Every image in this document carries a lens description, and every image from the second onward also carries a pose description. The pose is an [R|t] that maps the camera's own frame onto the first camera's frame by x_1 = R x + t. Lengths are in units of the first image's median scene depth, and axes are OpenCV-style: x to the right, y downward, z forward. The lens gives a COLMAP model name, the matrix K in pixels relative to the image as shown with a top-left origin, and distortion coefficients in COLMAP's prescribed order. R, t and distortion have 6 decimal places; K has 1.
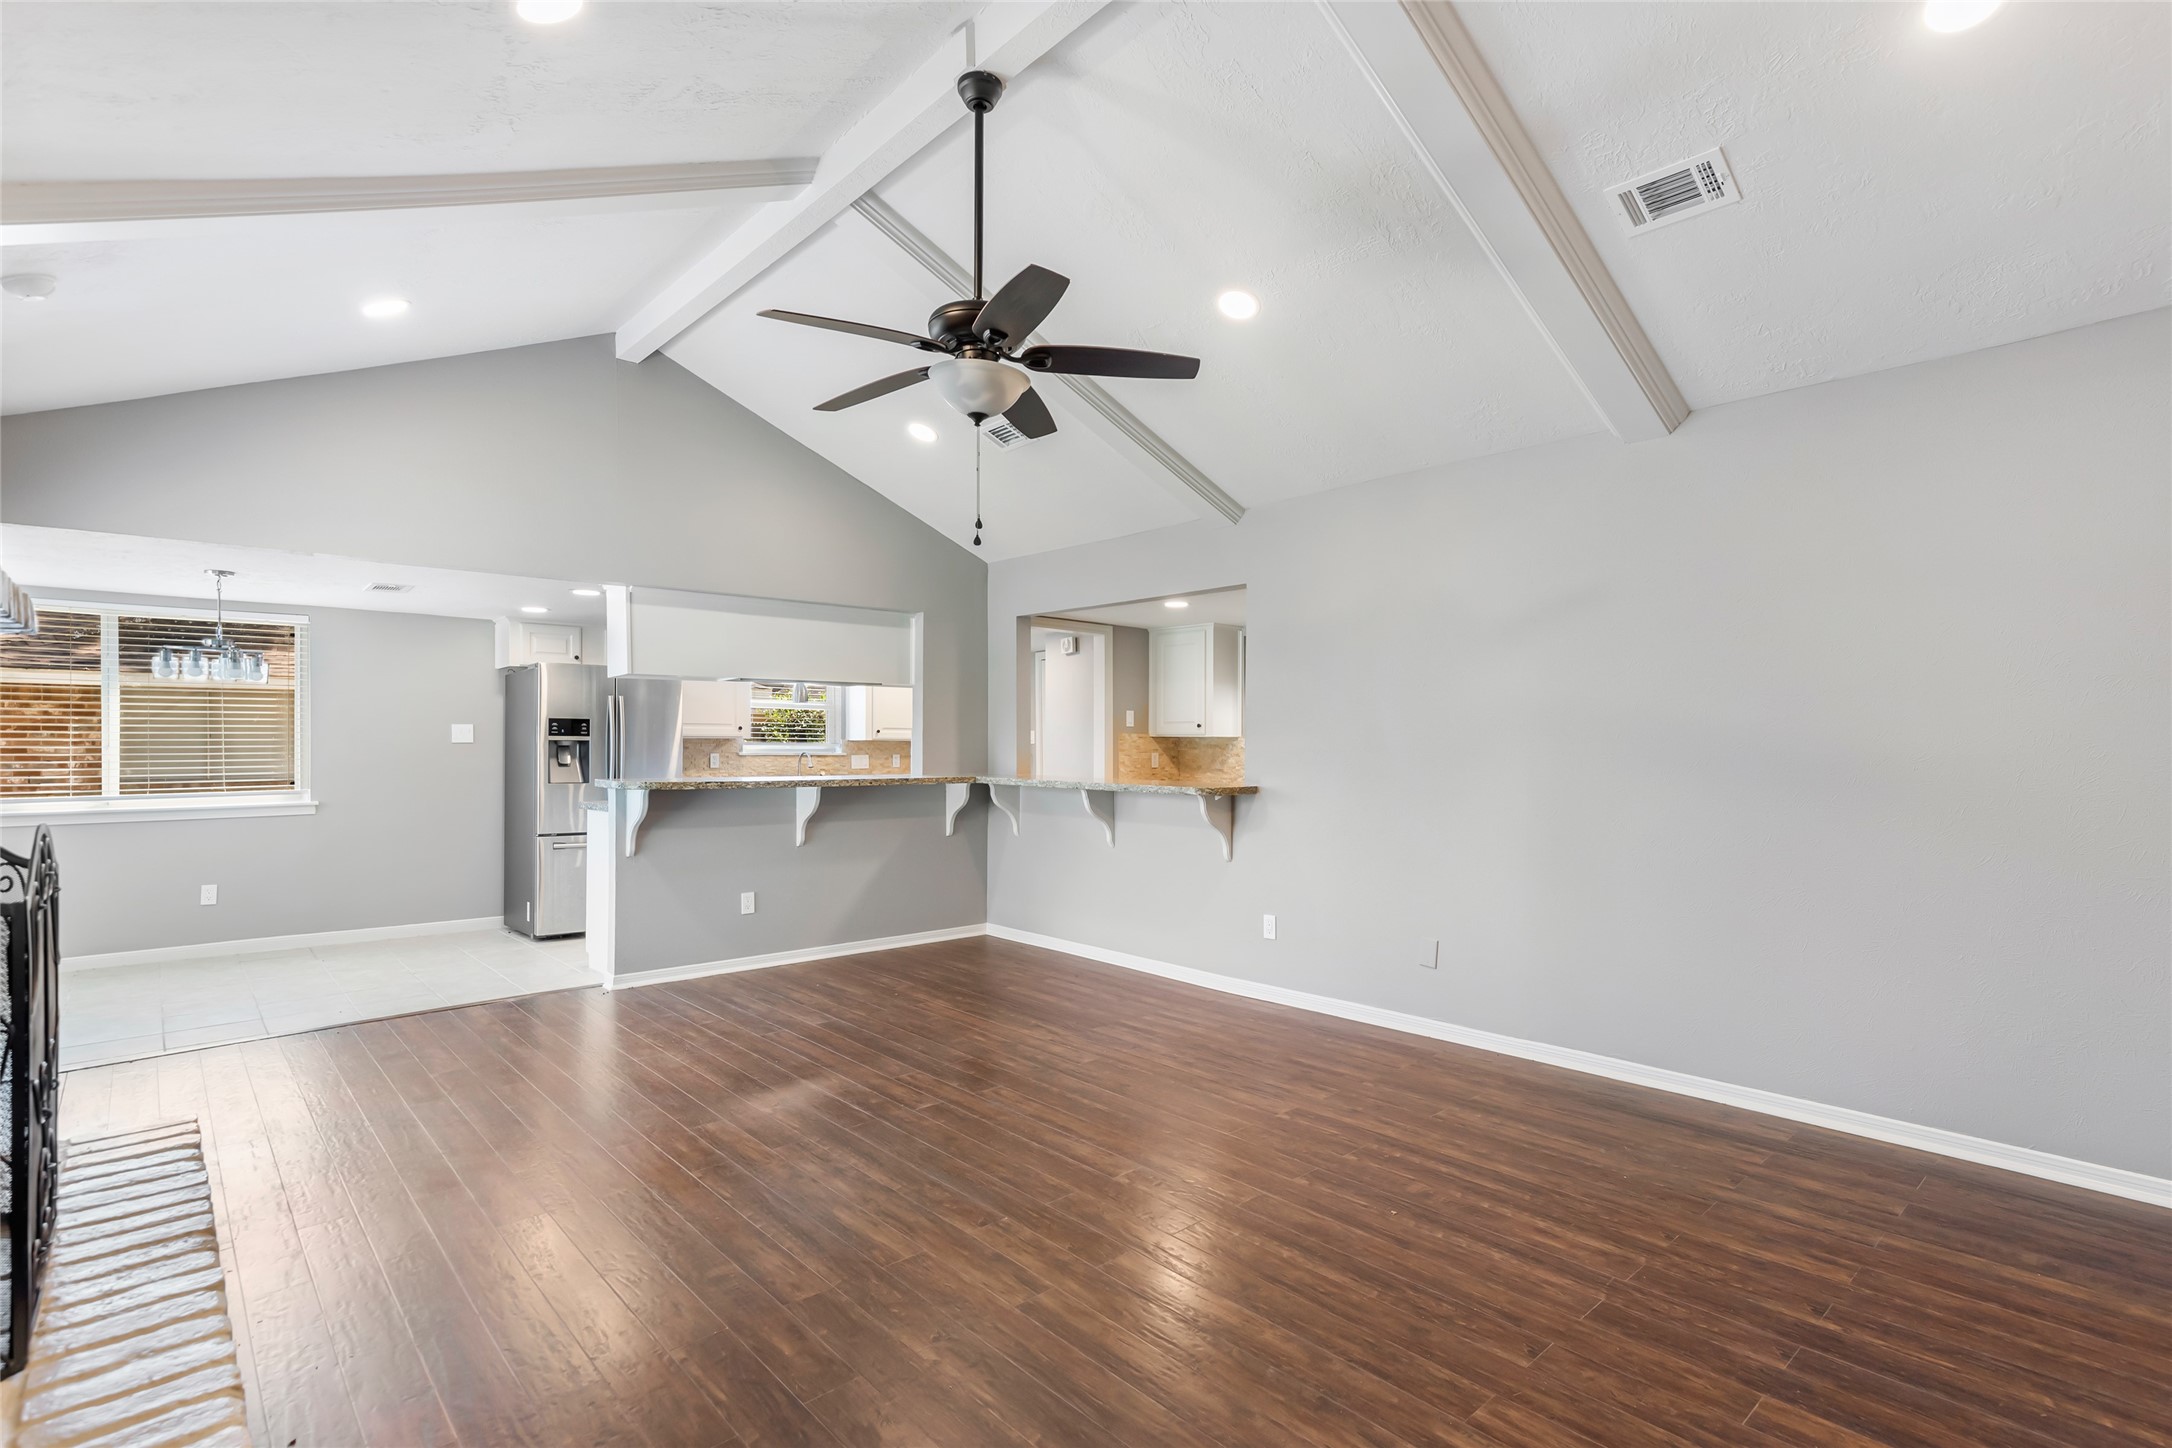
lens RADIAL K [[1021.3, 0, 1085.1], [0, 1021.3, 753.6], [0, 0, 1]] dist [0.006375, 0.003210]
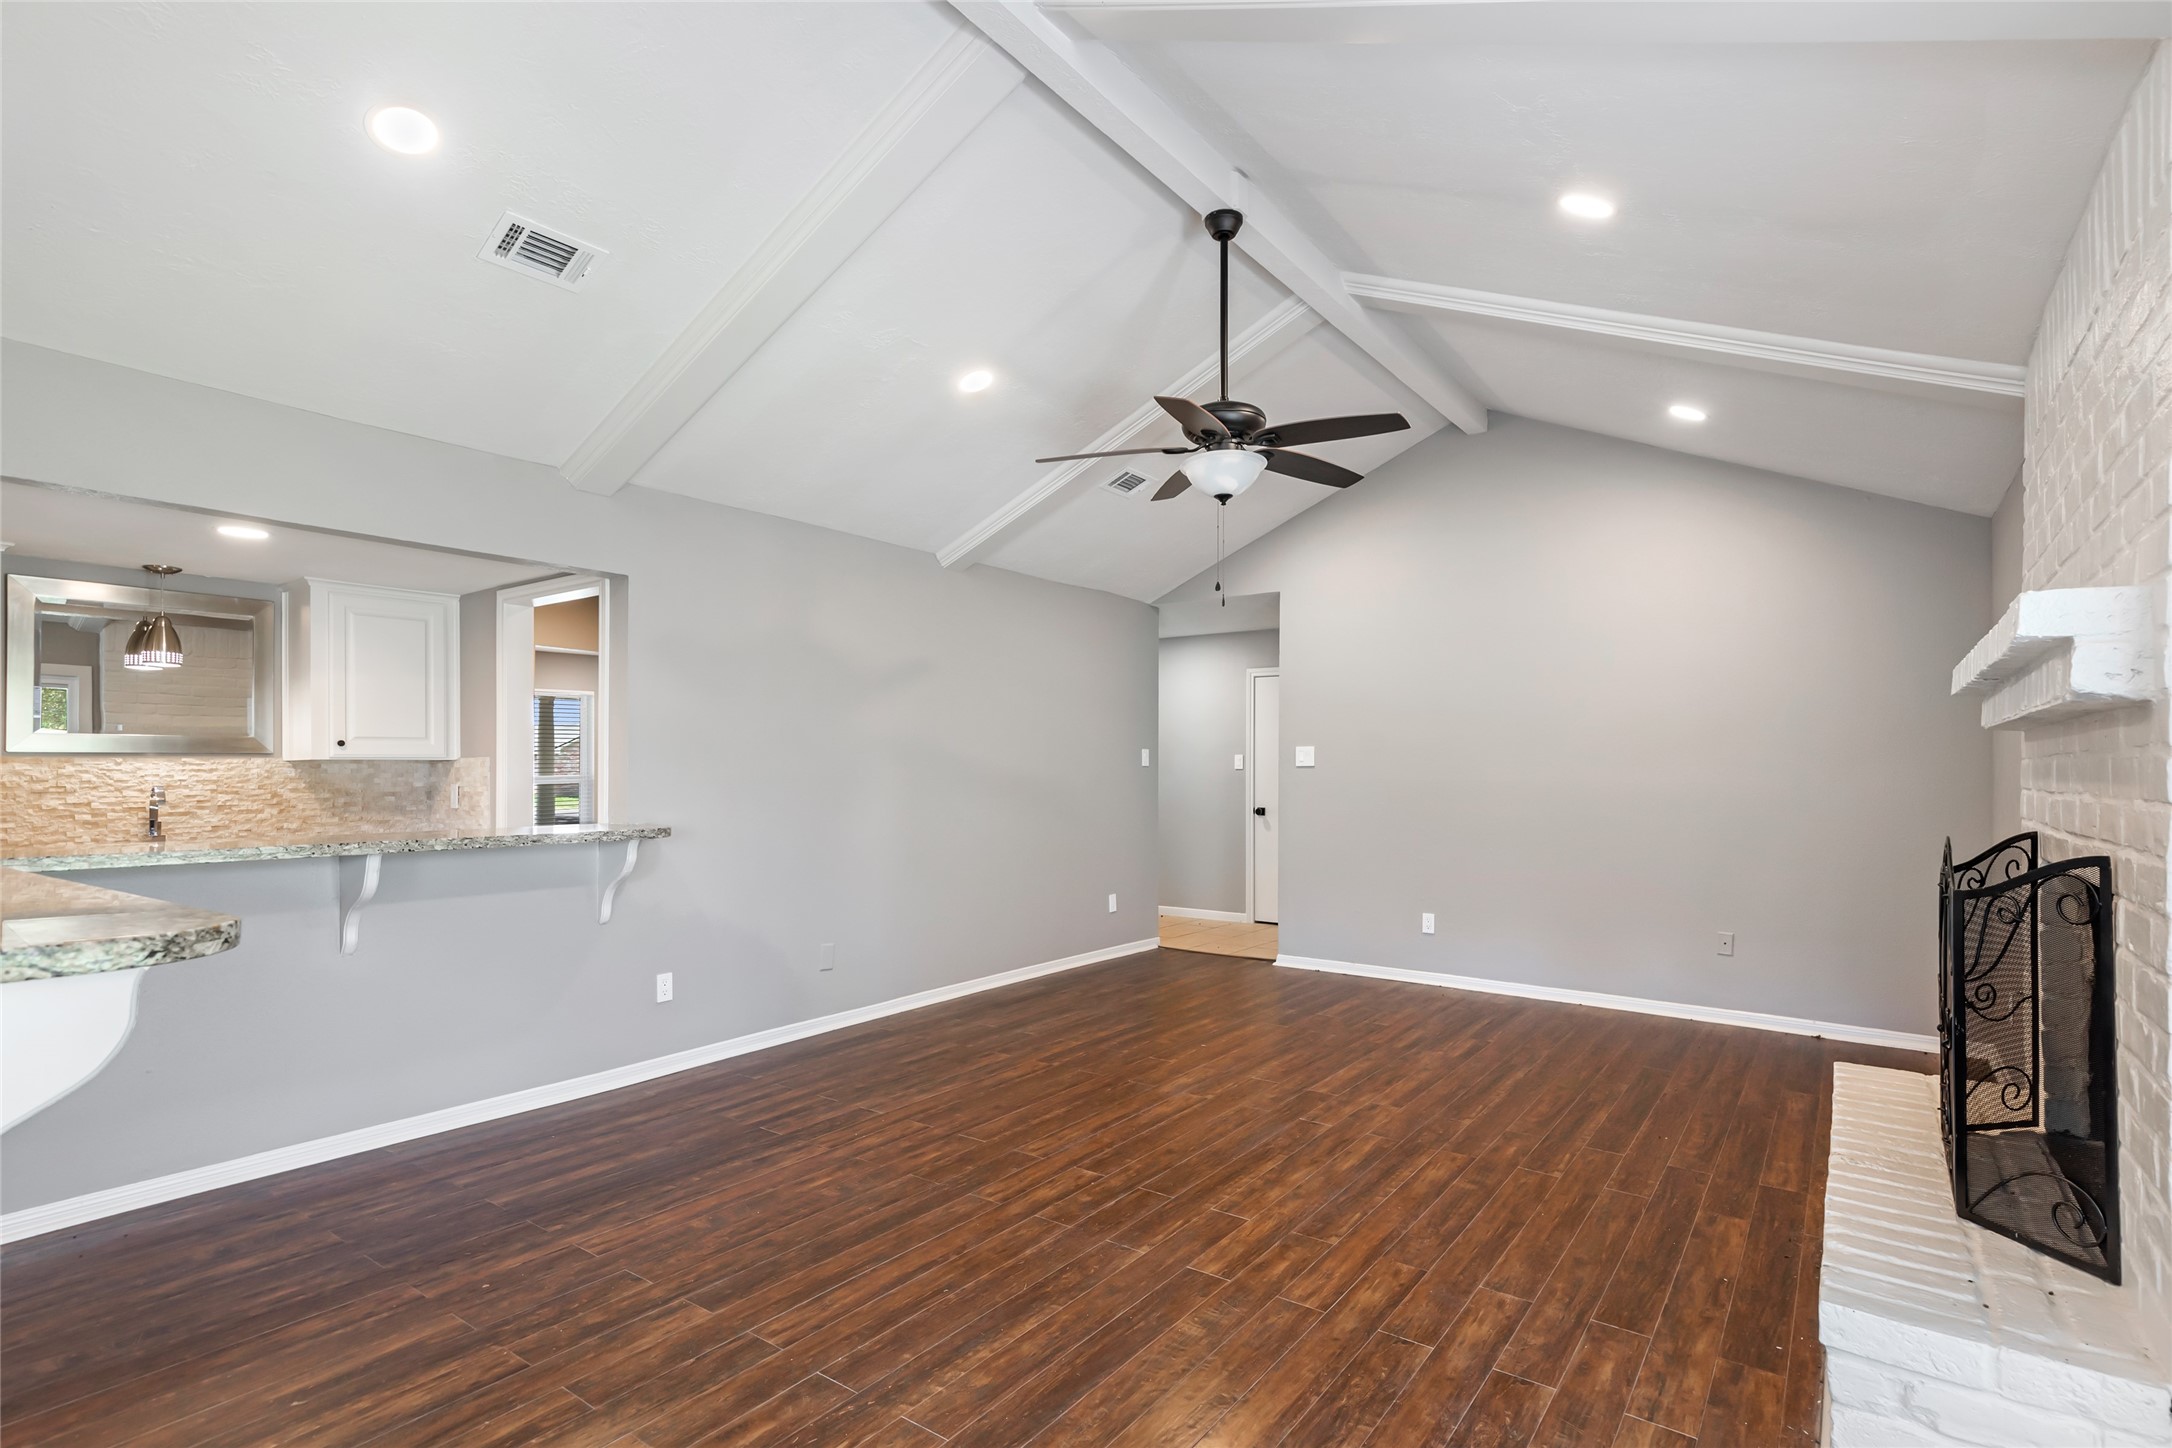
lens RADIAL K [[1021.3, 0, 1110.3], [0, 1021.3, 752.4], [0, 0, 1]] dist [0.006375, 0.003210]
pose [[-0.190471, 0.014172, 0.981590, -0.814731], [0.012048, 0.999854, -0.012098, -0.012094], [-0.981619, 0.009522, -0.190614, 0.891961]]
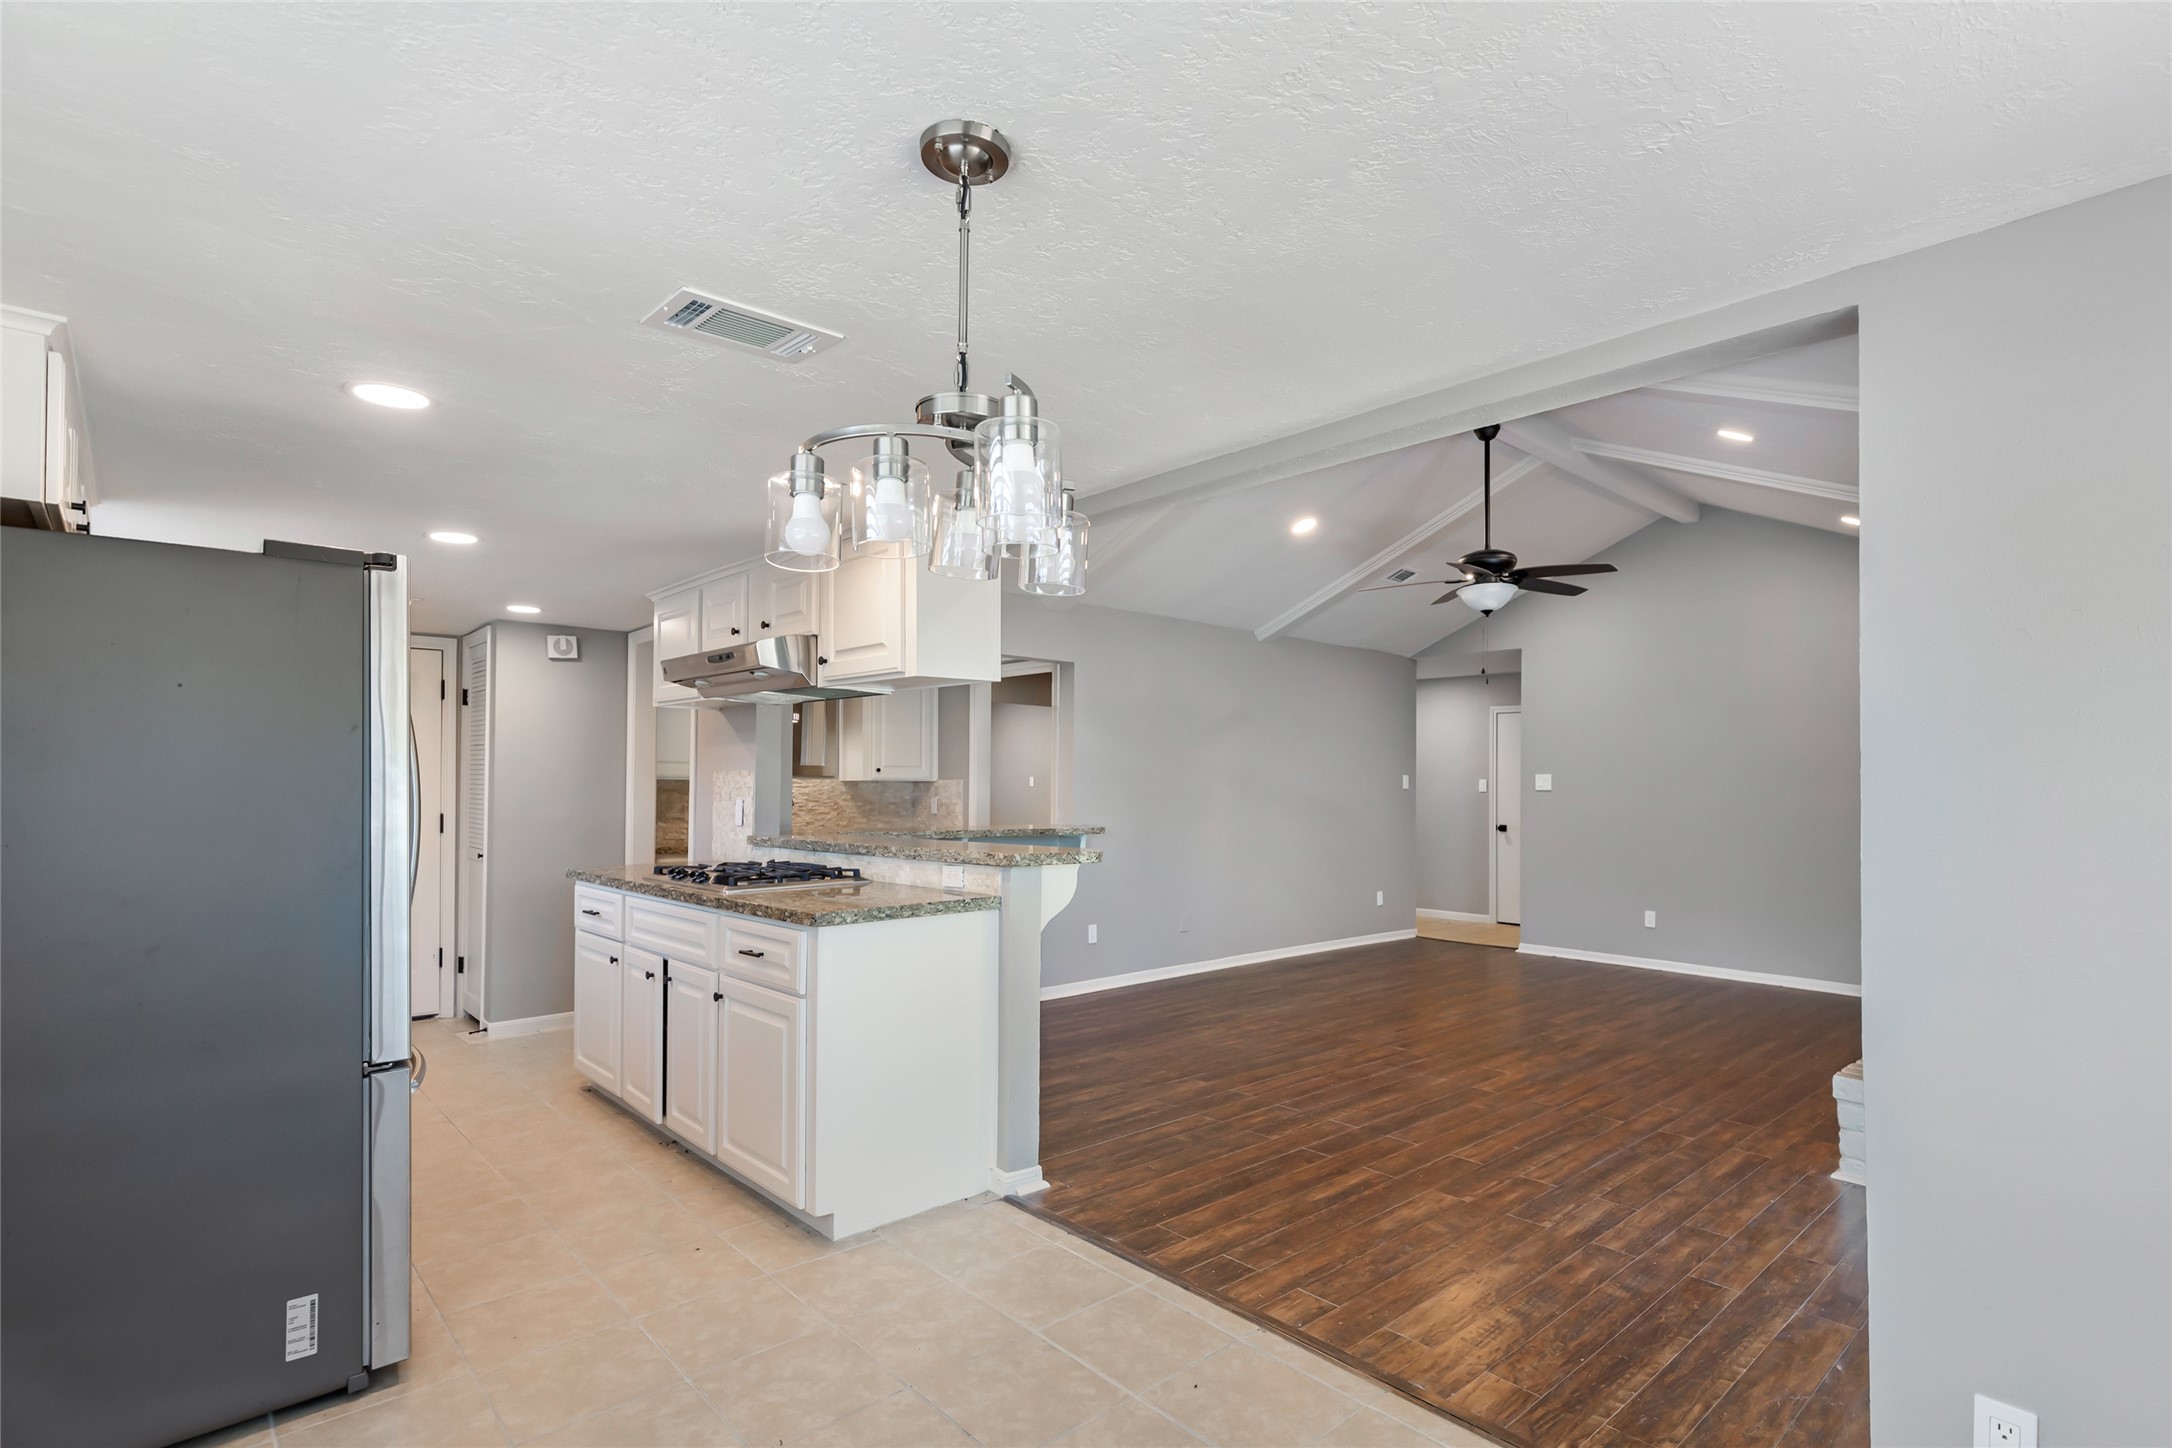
lens RADIAL K [[1021.7, 0, 1116.4], [0, 1021.7, 756.1], [0, 0, 1]] dist [-0.003625, 0.000071]
pose [[0.013189, 0.028988, 0.999493, -1.235215], [0.003840, 0.999571, -0.029041, -0.017502], [-0.999906, 0.004221, 0.013072, 1.065398]]
